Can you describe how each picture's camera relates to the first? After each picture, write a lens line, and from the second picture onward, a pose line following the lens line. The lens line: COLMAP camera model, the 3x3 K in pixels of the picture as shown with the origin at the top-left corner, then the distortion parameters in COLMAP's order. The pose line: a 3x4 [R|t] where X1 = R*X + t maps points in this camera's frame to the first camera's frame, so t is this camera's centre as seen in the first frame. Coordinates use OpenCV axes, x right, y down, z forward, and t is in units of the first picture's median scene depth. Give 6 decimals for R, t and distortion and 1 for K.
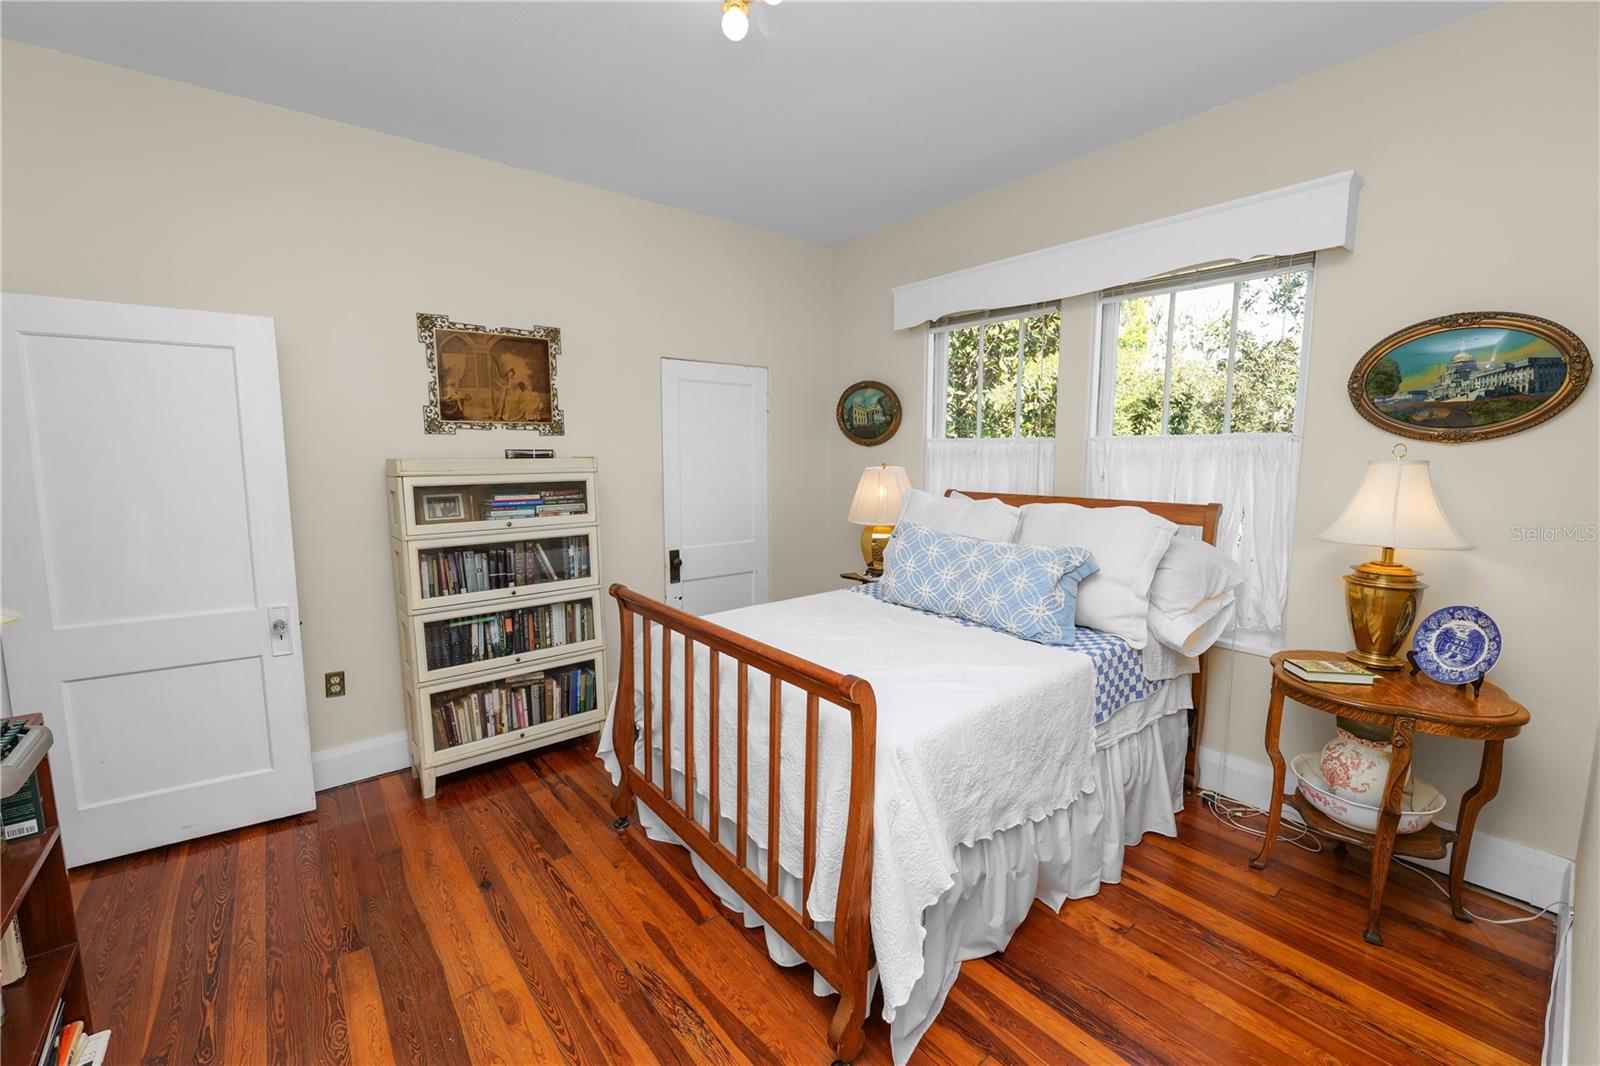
lens RADIAL K [[652.0, 0, 789.6], [0, 652.0, 533.1], [0, 0, 1]] dist [-0.011739, 0.001480]
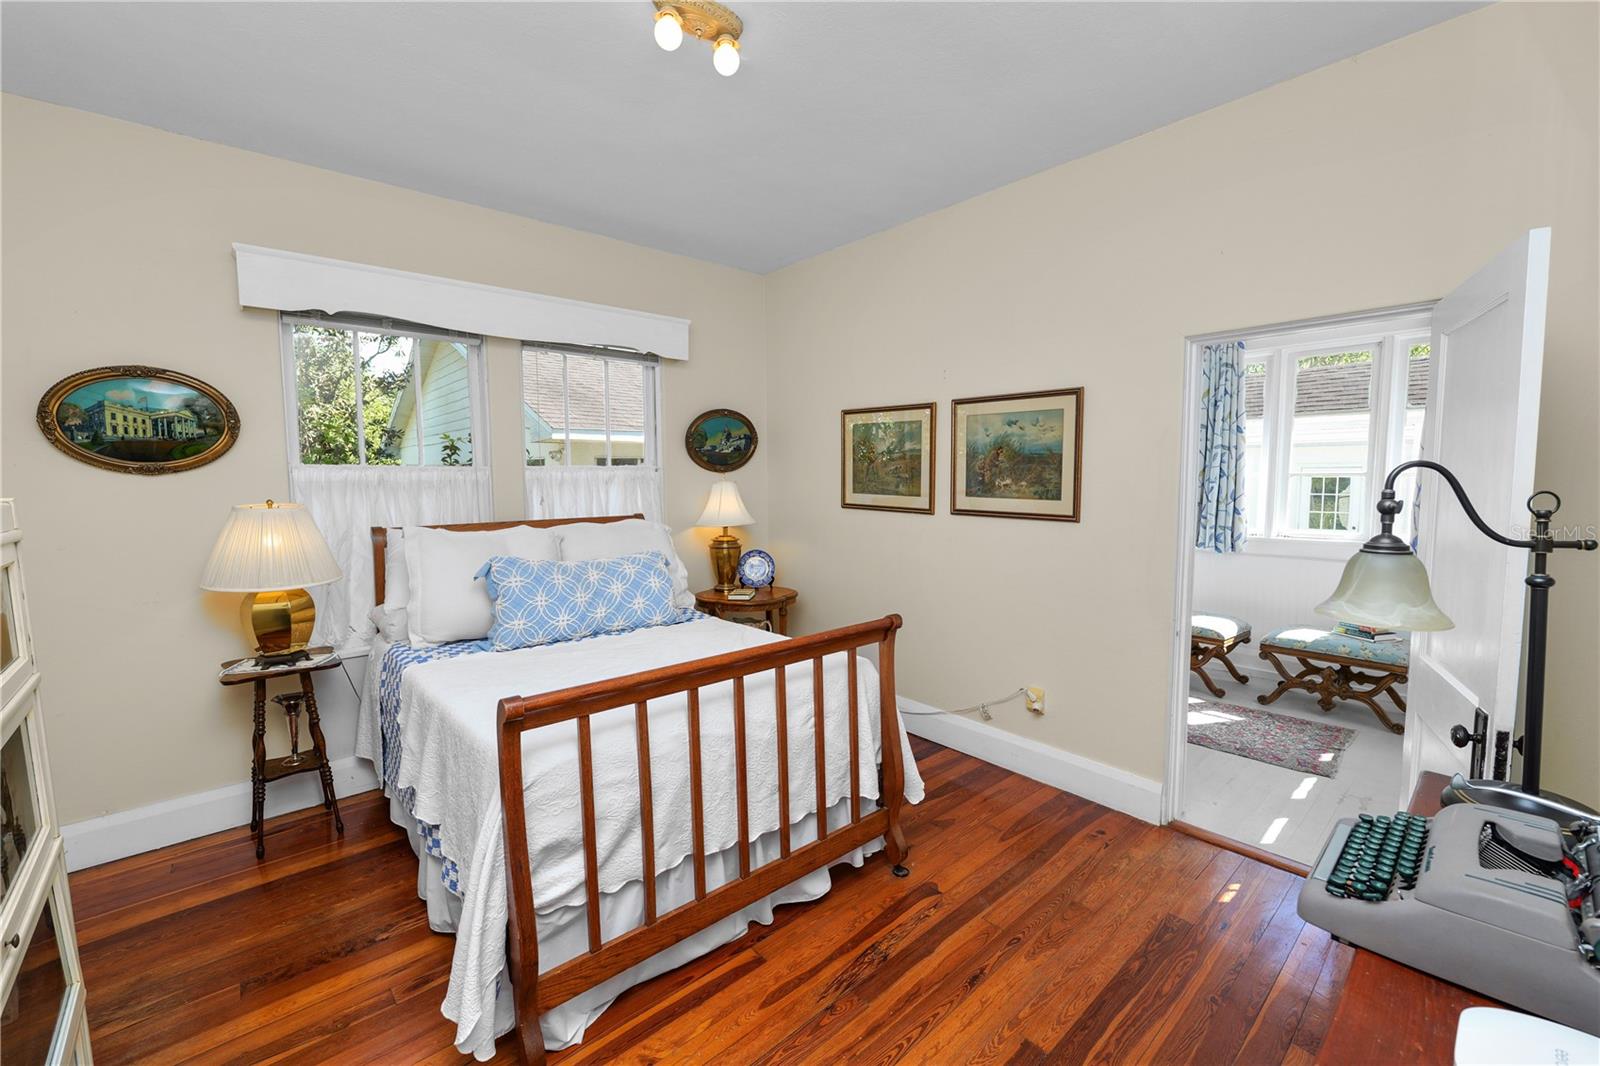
lens RADIAL K [[652.0, 0, 790.8], [0, 652.0, 528.8], [0, 0, 1]] dist [-0.011739, 0.001480]
pose [[-0.037087, -0.088727, 0.995365, -1.000342], [0.124778, 0.987844, 0.092706, -0.125616], [-0.991491, 0.127638, -0.025565, 0.846460]]
